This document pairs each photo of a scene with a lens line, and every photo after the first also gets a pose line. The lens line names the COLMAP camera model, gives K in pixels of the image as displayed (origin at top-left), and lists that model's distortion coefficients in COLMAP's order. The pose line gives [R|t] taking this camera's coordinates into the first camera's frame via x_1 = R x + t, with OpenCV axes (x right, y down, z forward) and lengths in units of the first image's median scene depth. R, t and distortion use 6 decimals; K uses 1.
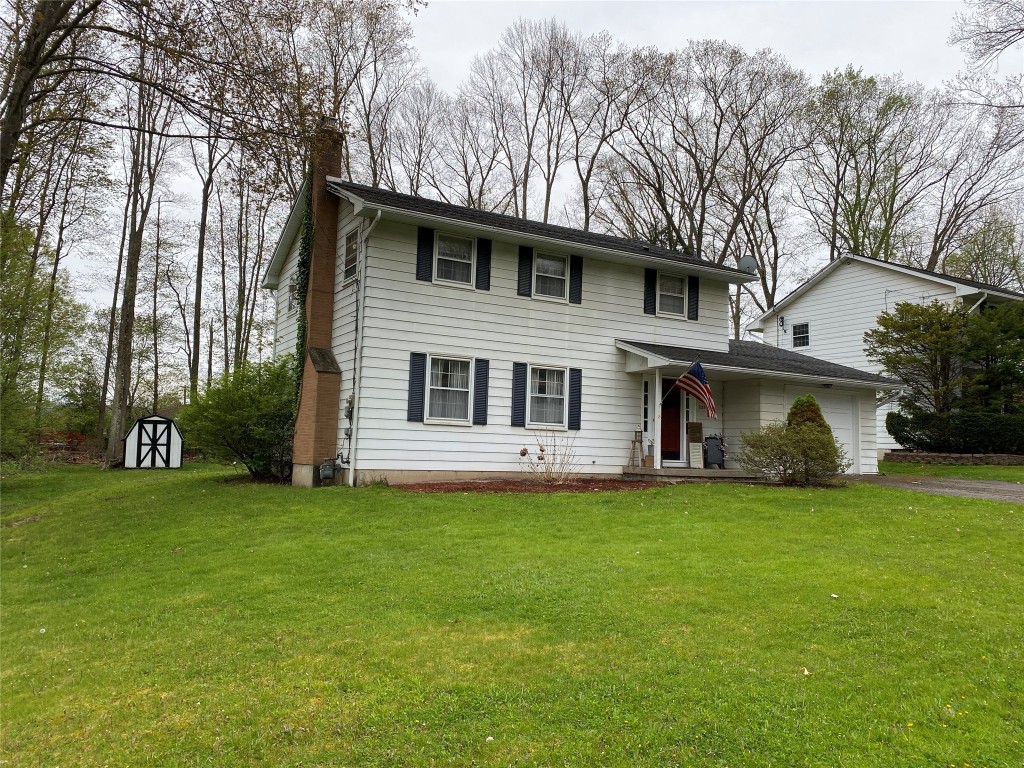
lens RADIAL K [[782.8, 0, 512.0], [0, 782.8, 384.0], [0, 0, 1]] dist [-0.004163, 0.000114]
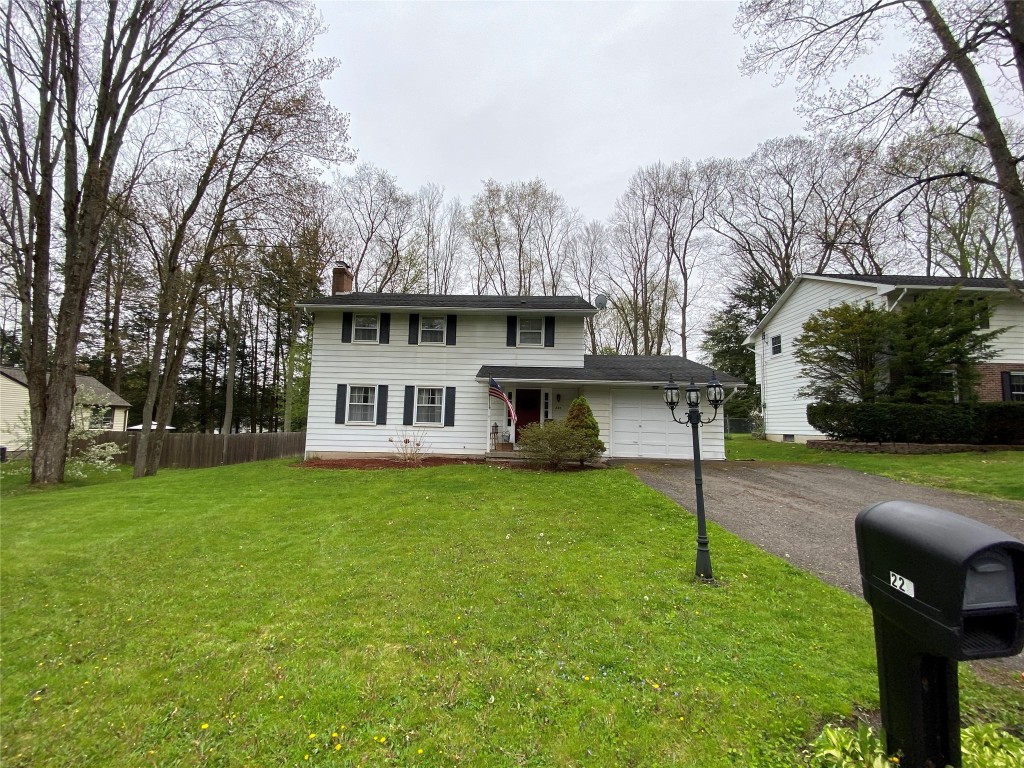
lens RADIAL K [[416.6, 0, 512.0], [0, 416.6, 384.0], [0, 0, 1]] dist [0.019375, -0.000035]
pose [[0.863694, -0.060910, -0.500323, 0.614190], [0.048004, 0.998099, -0.038642, 0.012856], [0.501726, 0.009357, 0.864976, 0.350796]]
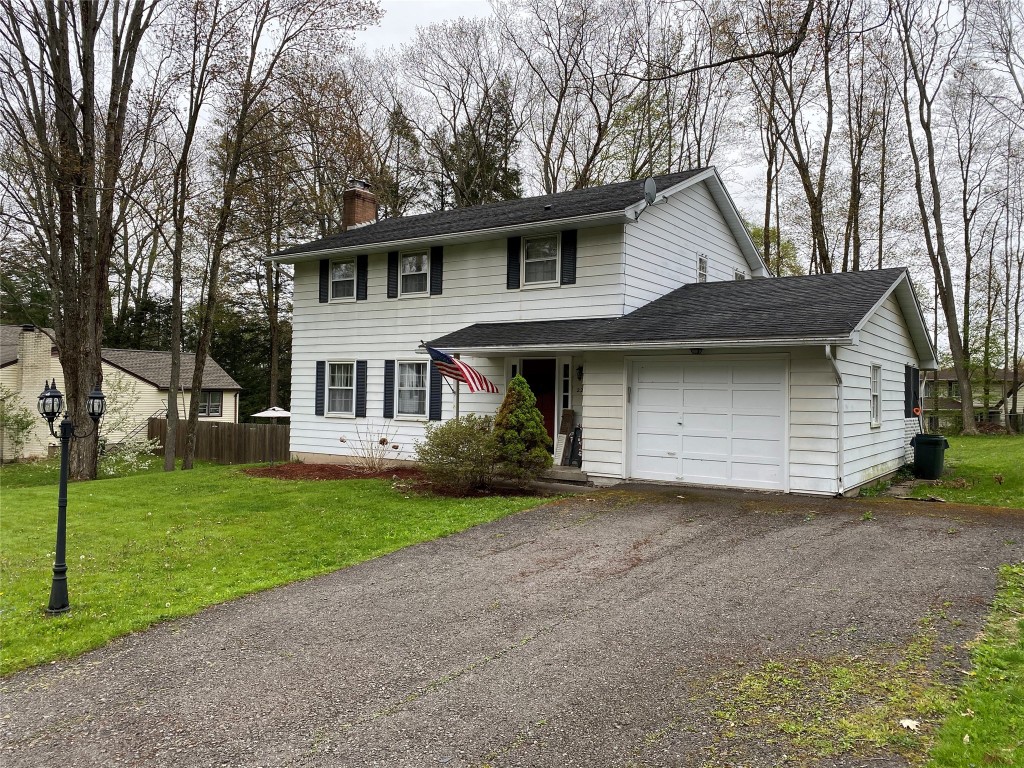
lens RADIAL K [[782.8, 0, 512.0], [0, 782.8, 384.0], [0, 0, 1]] dist [-0.004163, 0.000114]
pose [[0.441950, -0.037084, -0.896273, 1.047068], [0.074913, 0.997181, -0.004320, 0.023547], [0.893906, -0.065233, 0.443483, 0.650758]]
